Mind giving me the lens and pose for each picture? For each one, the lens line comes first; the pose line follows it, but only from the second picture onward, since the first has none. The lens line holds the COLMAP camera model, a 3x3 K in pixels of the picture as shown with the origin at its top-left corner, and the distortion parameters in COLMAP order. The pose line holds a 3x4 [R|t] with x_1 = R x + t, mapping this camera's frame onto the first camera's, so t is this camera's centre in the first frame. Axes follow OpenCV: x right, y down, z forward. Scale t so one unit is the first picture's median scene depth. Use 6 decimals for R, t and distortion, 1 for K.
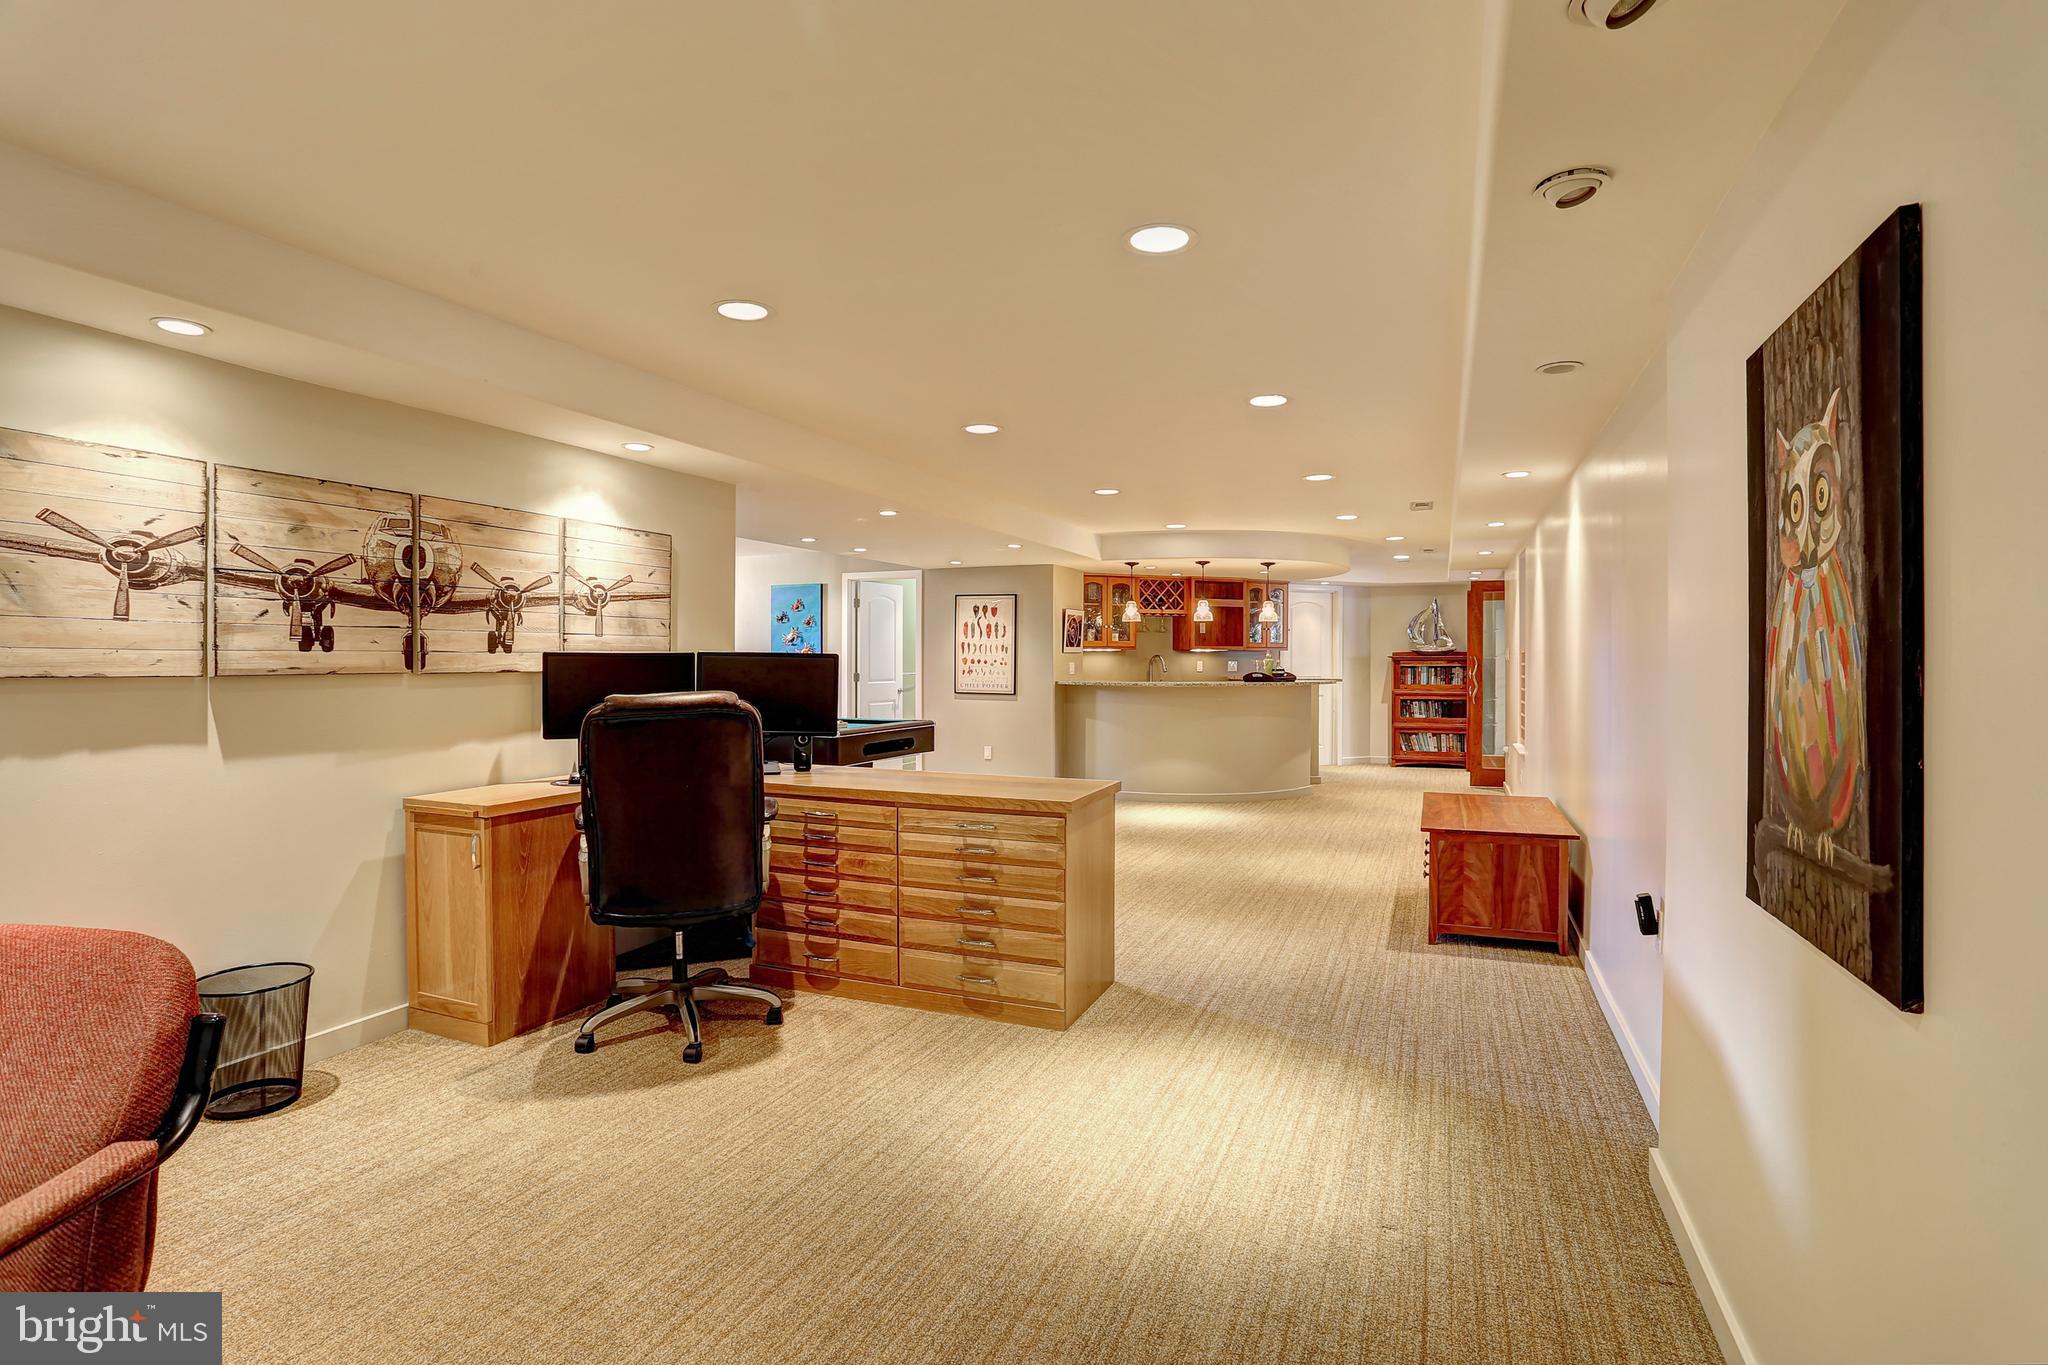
lens RADIAL K [[1004.5, 0, 1010.4], [0, 1004.5, 681.7], [0, 0, 1]] dist [-0.050125, 0.015286]
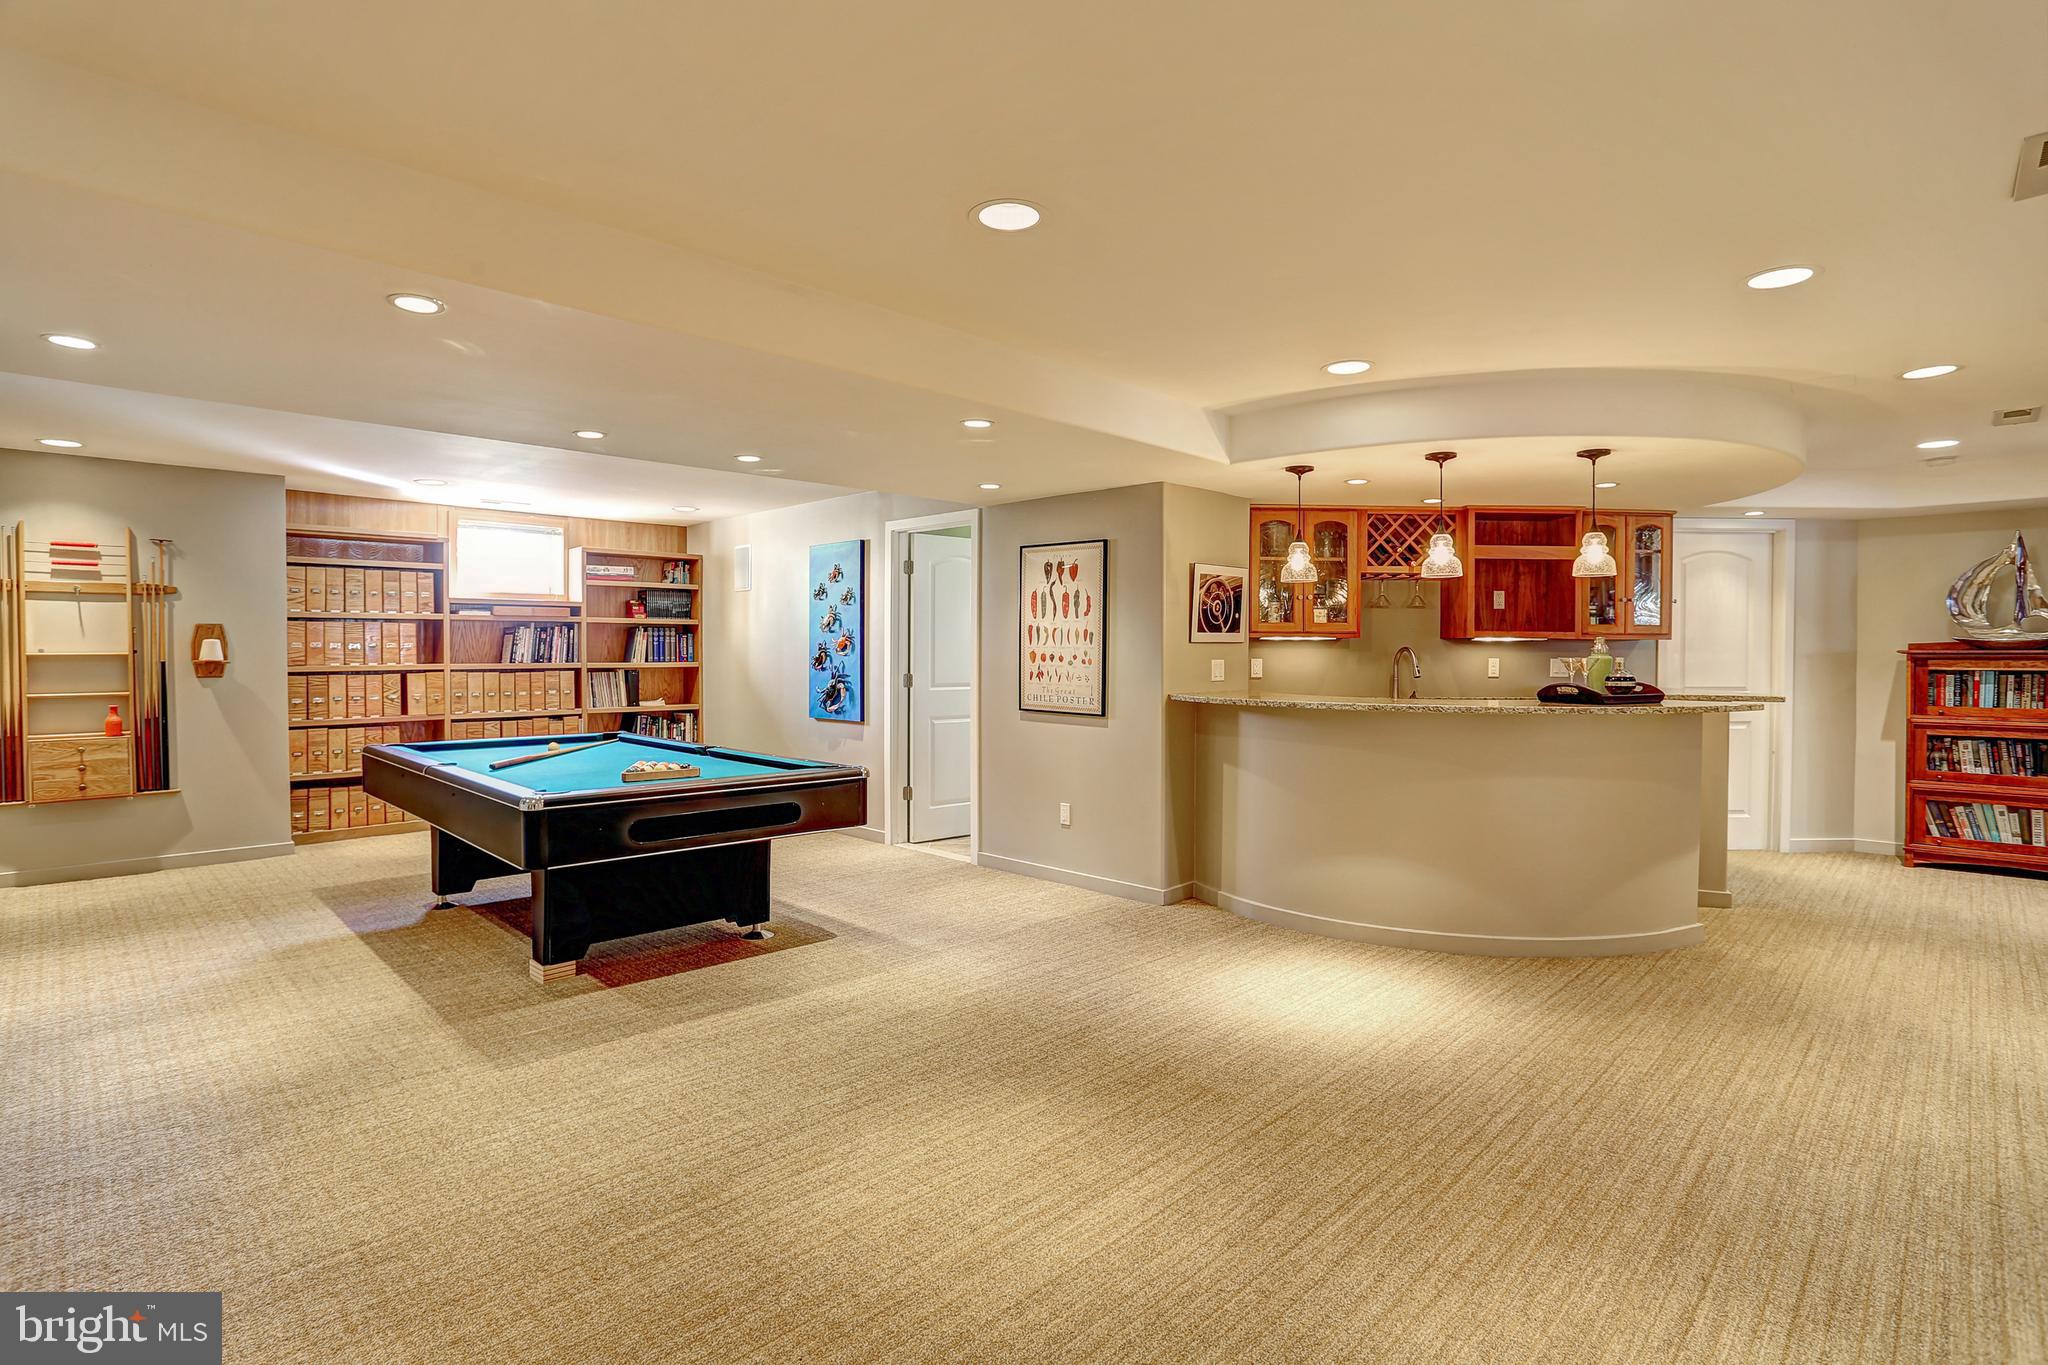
lens RADIAL K [[1004.5, 0, 1014.4], [0, 1004.5, 669.6], [0, 0, 1]] dist [-0.050125, 0.015286]
pose [[0.933300, 0.009557, -0.358972, 0.148687], [-0.011243, 0.999933, -0.002608, -0.010327], [0.358923, 0.006470, 0.933345, 0.410366]]
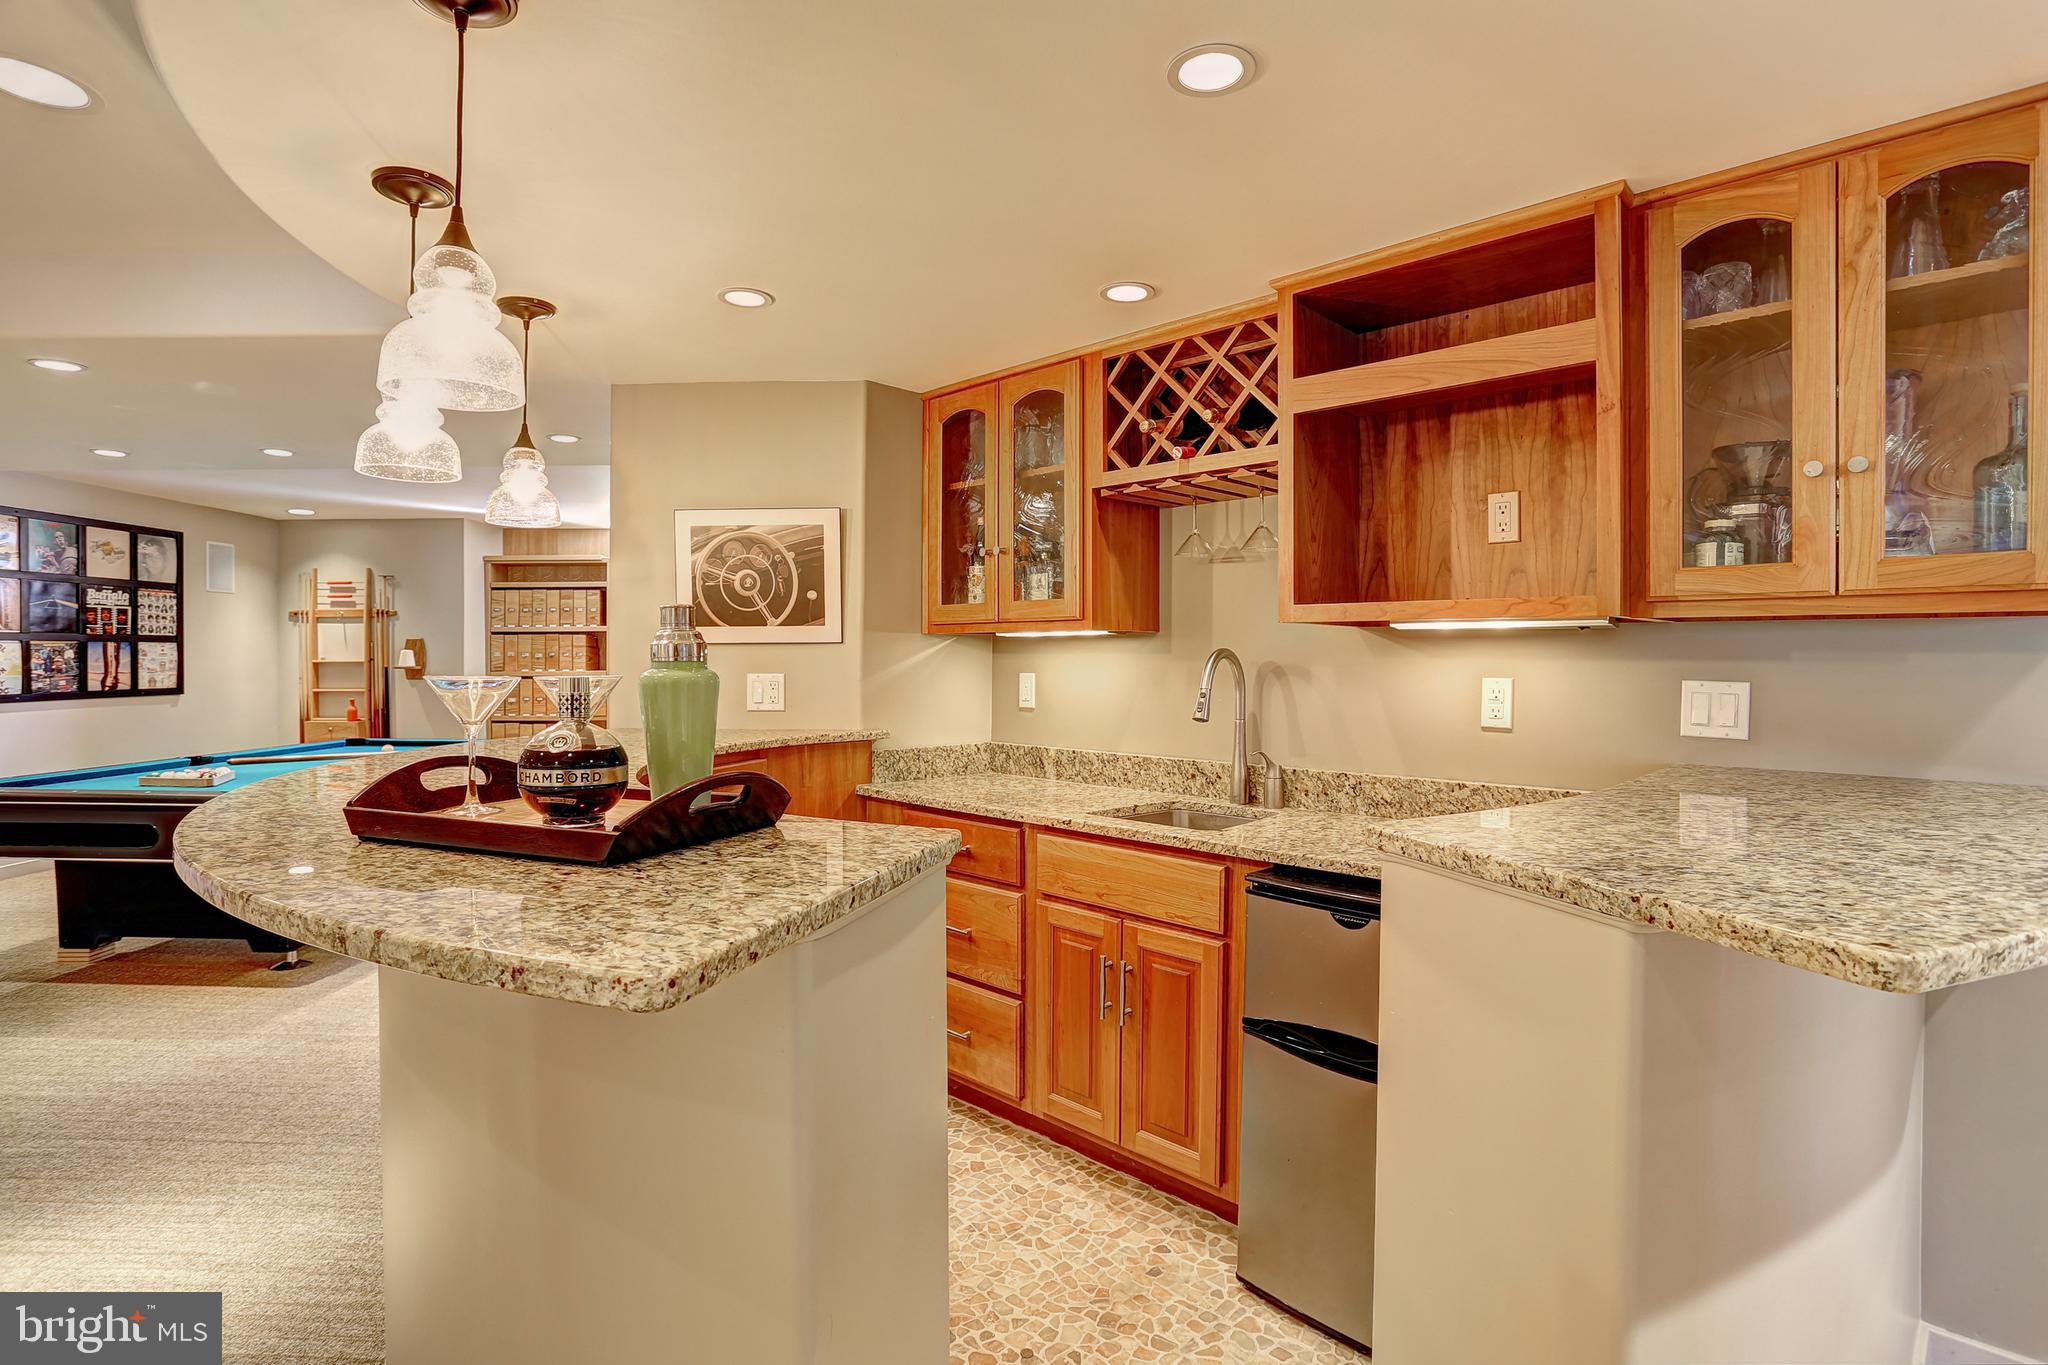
lens RADIAL K [[1004.5, 0, 1021.3], [0, 1004.5, 668.4], [0, 0, 1]] dist [-0.050125, 0.015286]
pose [[0.388058, 0.010328, -0.921577, 0.367644], [-0.023547, 0.999722, 0.001288, -0.021980], [0.921334, 0.021200, 0.388194, 0.898114]]
